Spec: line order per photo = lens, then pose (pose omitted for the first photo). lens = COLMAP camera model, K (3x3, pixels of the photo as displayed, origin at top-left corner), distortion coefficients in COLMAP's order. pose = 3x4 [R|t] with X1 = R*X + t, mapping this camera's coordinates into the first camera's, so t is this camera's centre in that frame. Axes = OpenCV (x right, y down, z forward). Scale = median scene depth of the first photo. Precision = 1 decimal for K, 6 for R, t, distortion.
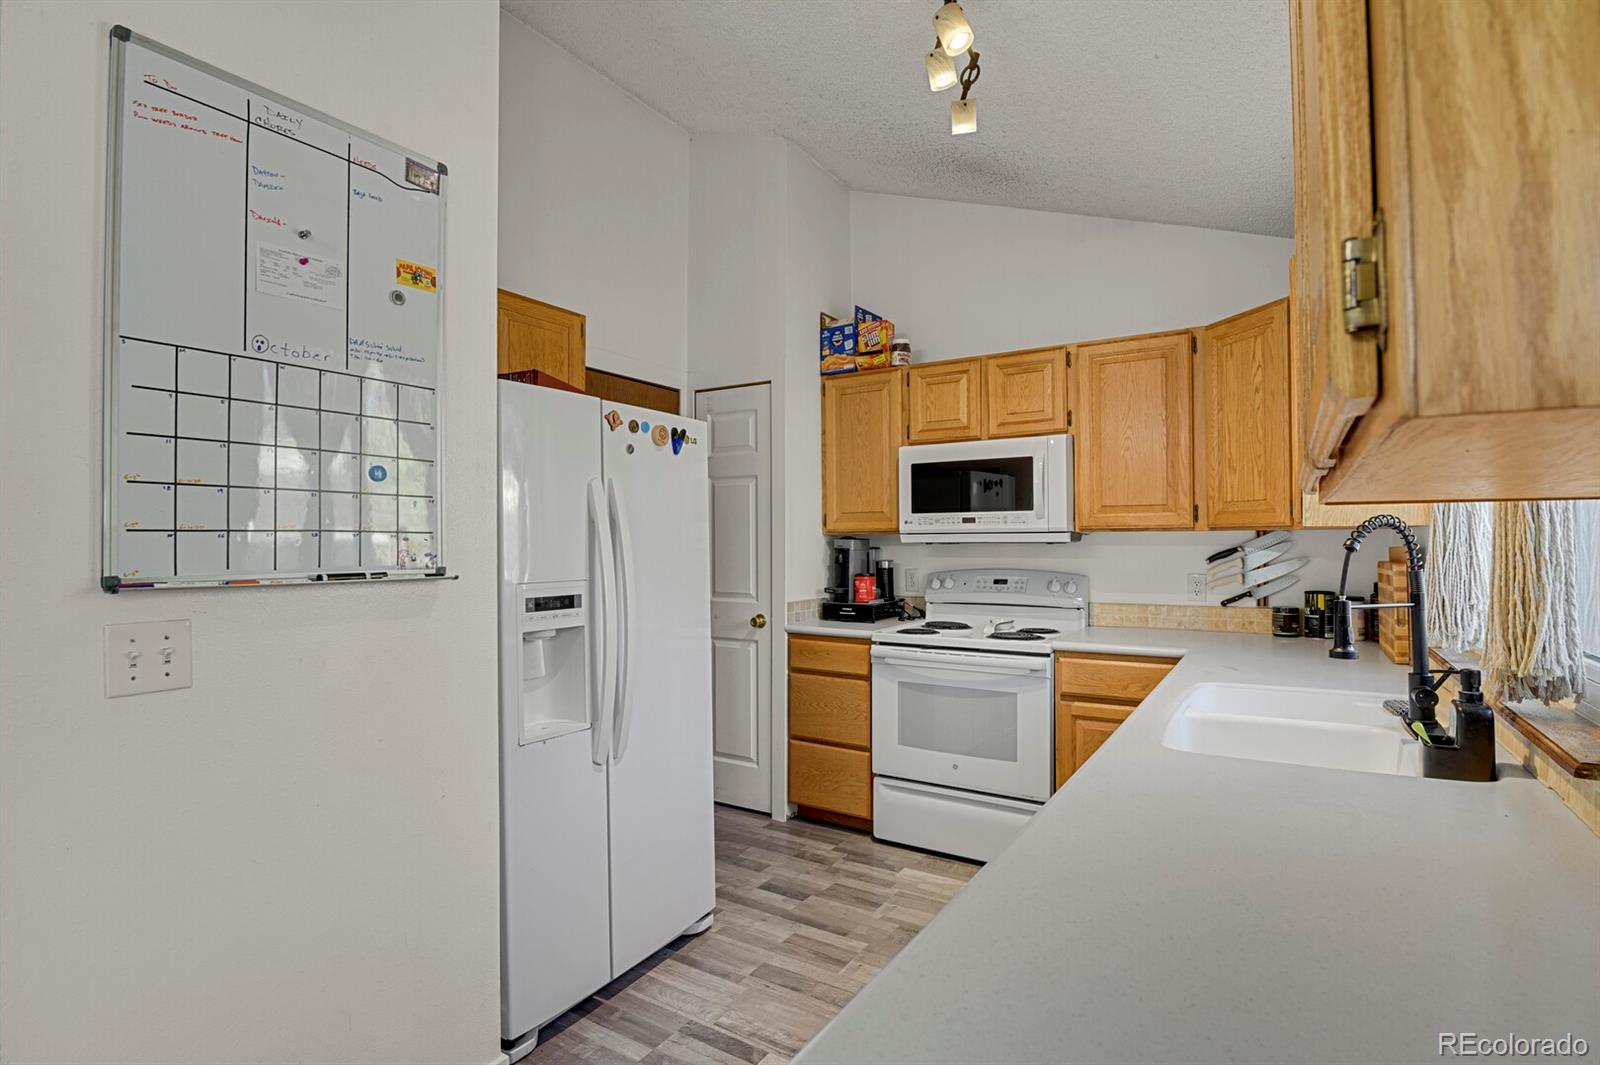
lens RADIAL K [[779.9, 0, 801.5], [0, 779.9, 542.0], [0, 0, 1]] dist [-0.022120, -0.004970]
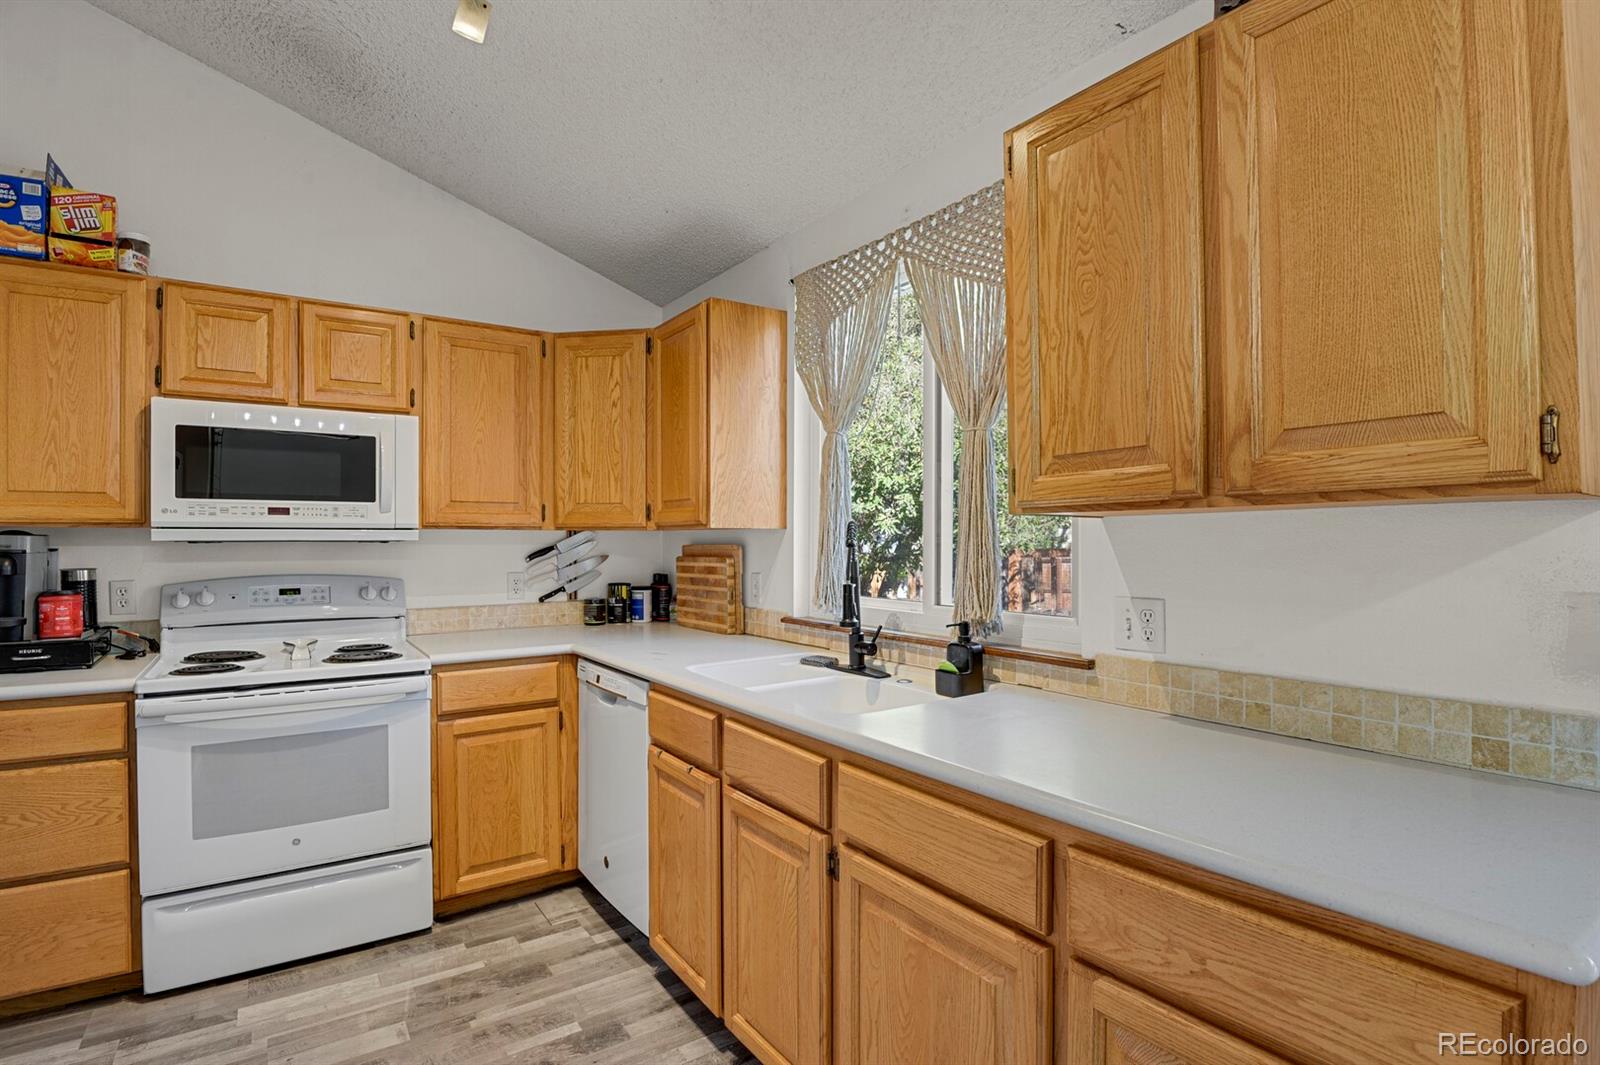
lens RADIAL K [[779.9, 0, 804.2], [0, 779.9, 540.6], [0, 0, 1]] dist [-0.022120, -0.004970]
pose [[0.394550, 0.002939, 0.918870, -0.283822], [-0.000985, 0.999996, -0.002776, 0.002229], [-0.918874, 0.000190, 0.394552, 0.259611]]
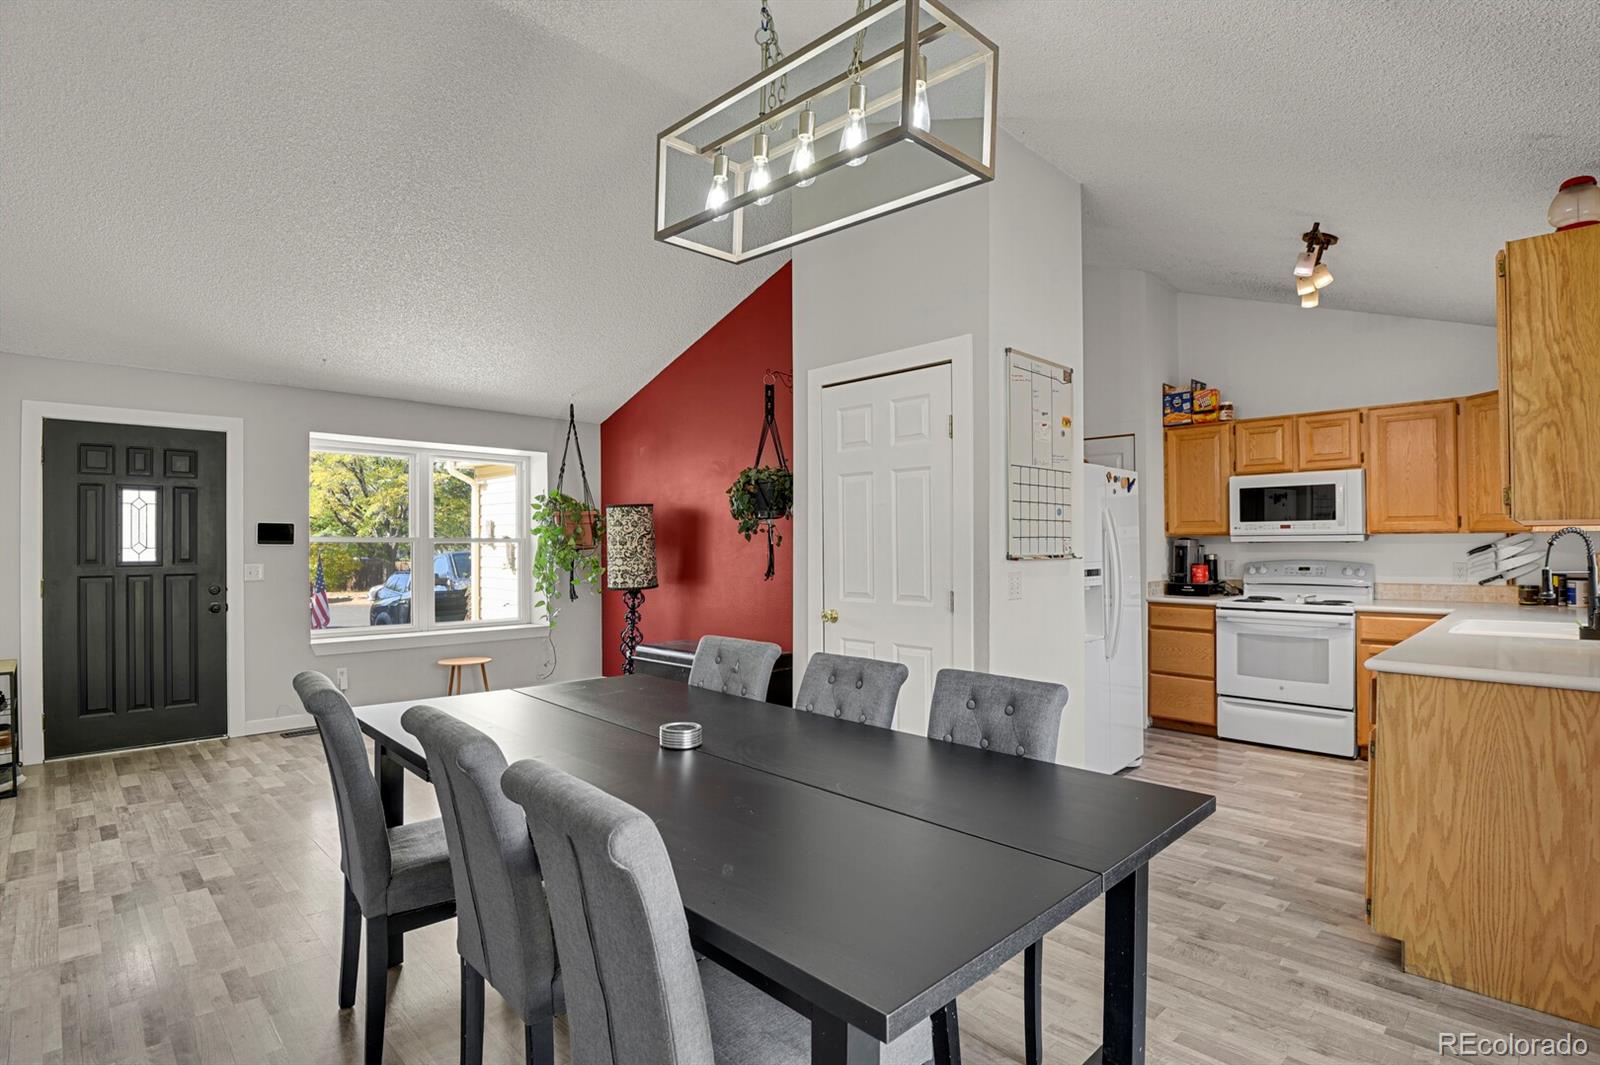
lens RADIAL K [[779.9, 0, 804.7], [0, 779.9, 540.7], [0, 0, 1]] dist [-0.022120, -0.004970]
pose [[0.974546, -0.002752, -0.224172, -0.370754], [0.002364, 0.999995, -0.002000, -0.000229], [0.224177, 0.001420, 0.974548, -0.683188]]
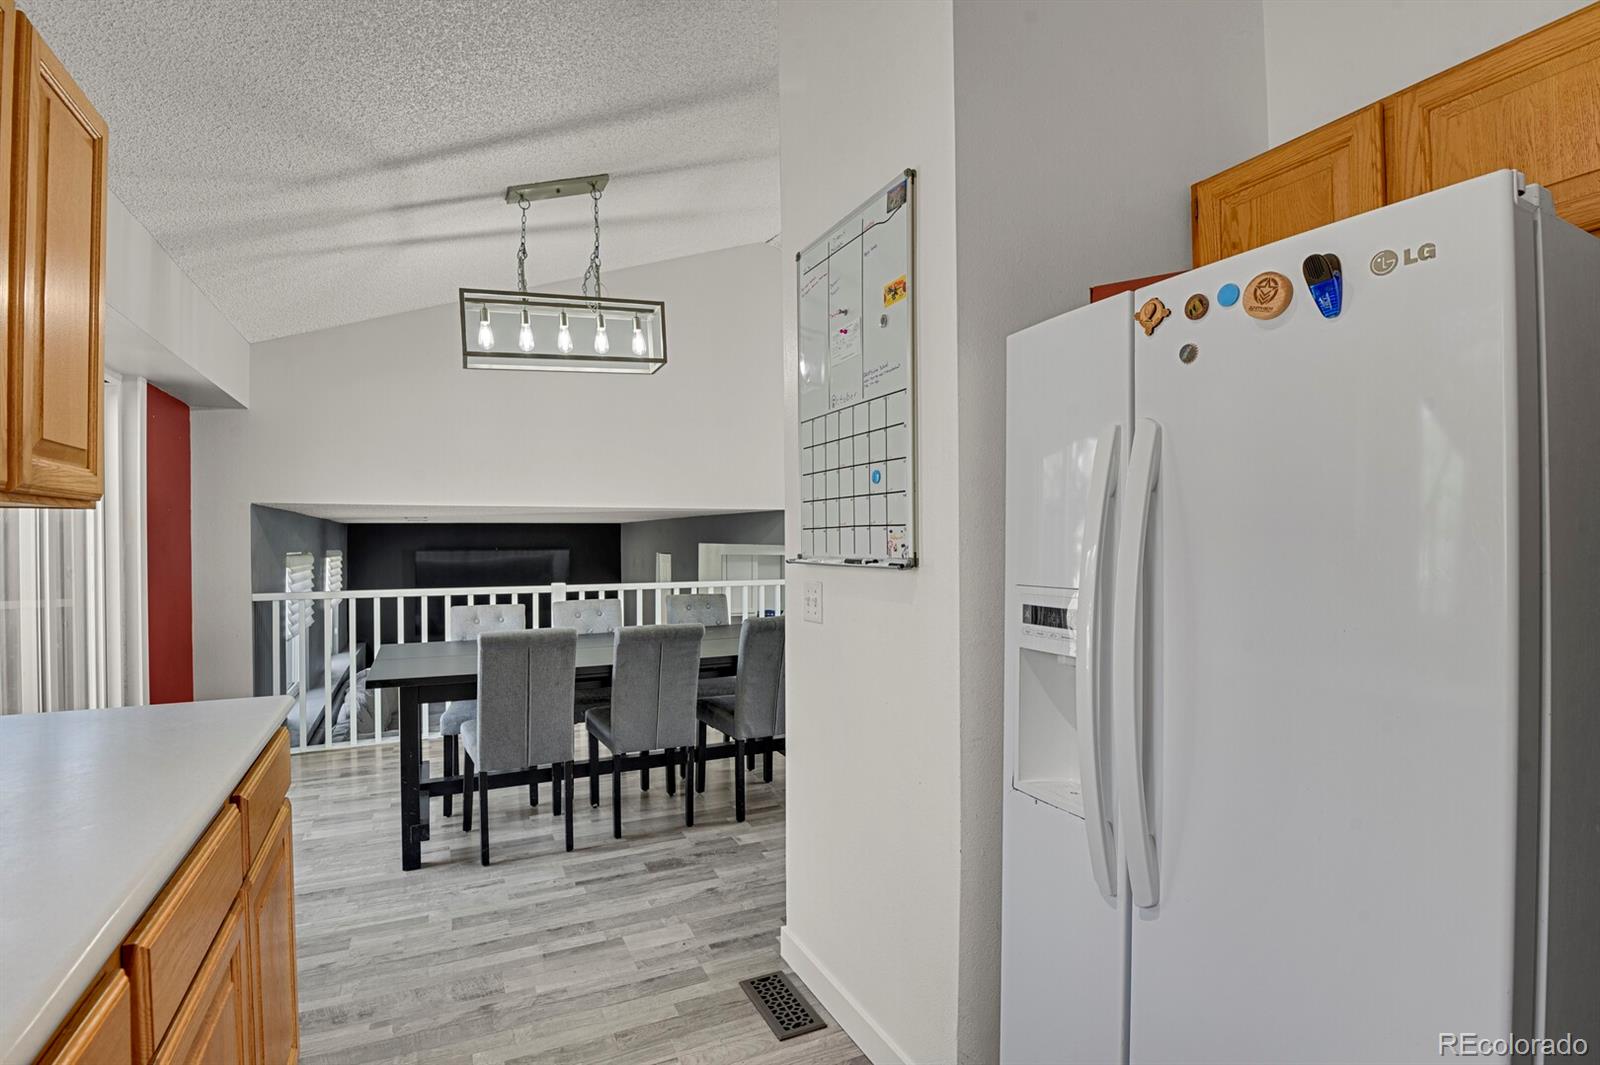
lens RADIAL K [[779.9, 0, 813.5], [0, 779.9, 541.0], [0, 0, 1]] dist [-0.022120, -0.004970]
pose [[-0.521372, 0.005702, -0.853311, 0.256059], [0.008130, 0.999965, 0.001715, 0.003482], [0.853291, -0.006043, -0.521400, 0.747070]]
